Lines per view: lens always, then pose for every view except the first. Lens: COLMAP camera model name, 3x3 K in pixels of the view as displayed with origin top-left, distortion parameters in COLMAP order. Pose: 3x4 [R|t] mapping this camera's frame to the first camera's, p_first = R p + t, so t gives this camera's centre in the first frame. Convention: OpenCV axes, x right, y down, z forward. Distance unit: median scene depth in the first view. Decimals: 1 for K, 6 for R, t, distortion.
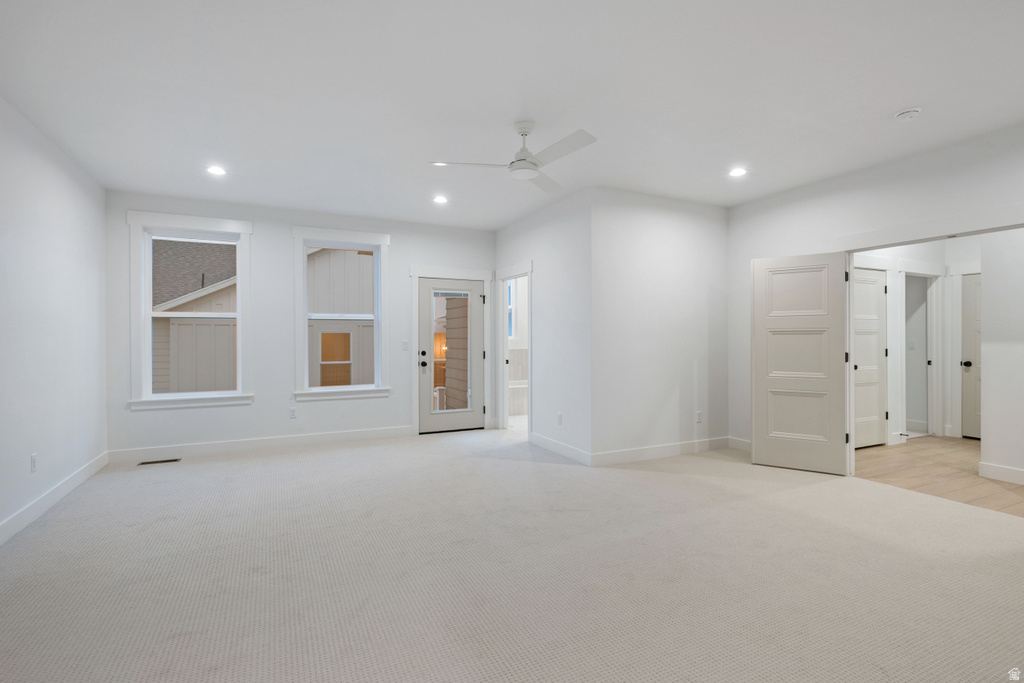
lens RADIAL K [[487.2, 0, 509.0], [0, 487.2, 340.8], [0, 0, 1]] dist [0.002775, 0.003884]
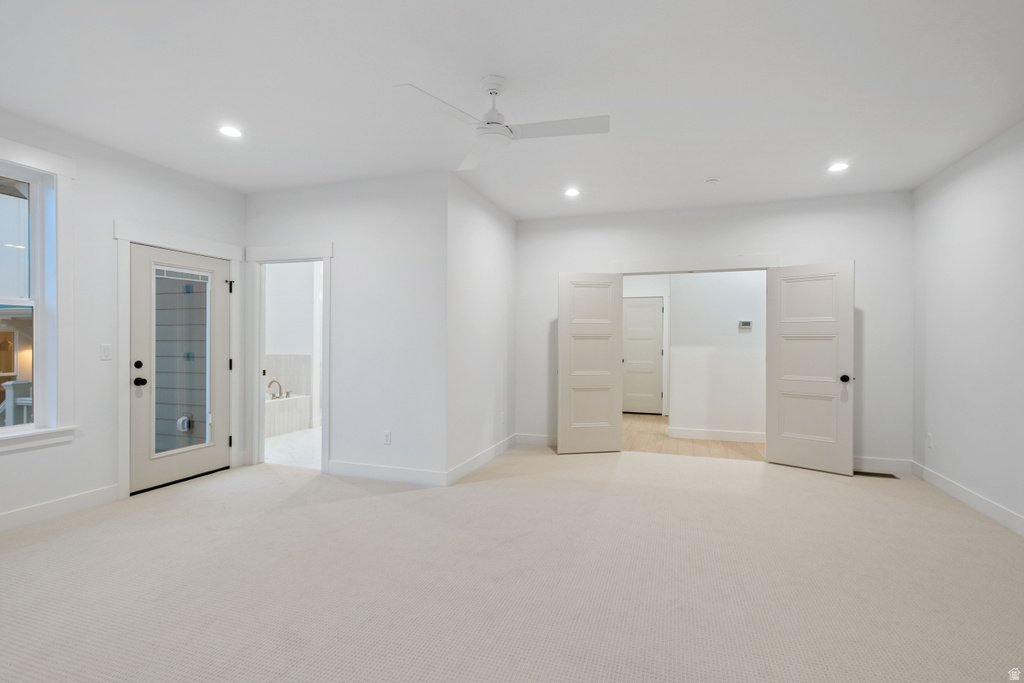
lens RADIAL K [[487.2, 0, 510.2], [0, 487.2, 343.7], [0, 0, 1]] dist [0.002775, 0.003884]
pose [[0.706818, -0.000038, 0.707396, -0.282882], [-0.000733, 0.999999, 0.000786, -0.002124], [-0.707395, -0.001074, 0.706817, 0.218230]]
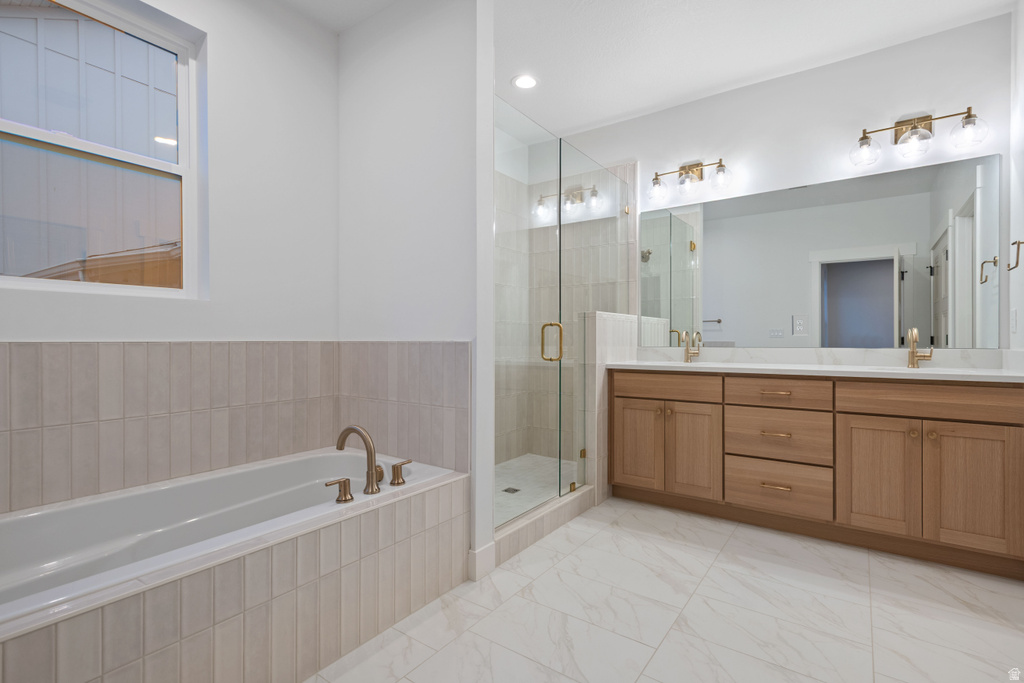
lens RADIAL K [[487.2, 0, 513.0], [0, 487.2, 339.1], [0, 0, 1]] dist [0.002775, 0.003884]
pose [[0.876971, 0.001888, 0.480540, -0.032850], [-0.002853, 0.999995, 0.001279, 0.016225], [-0.480535, -0.002492, 0.876972, 0.823710]]
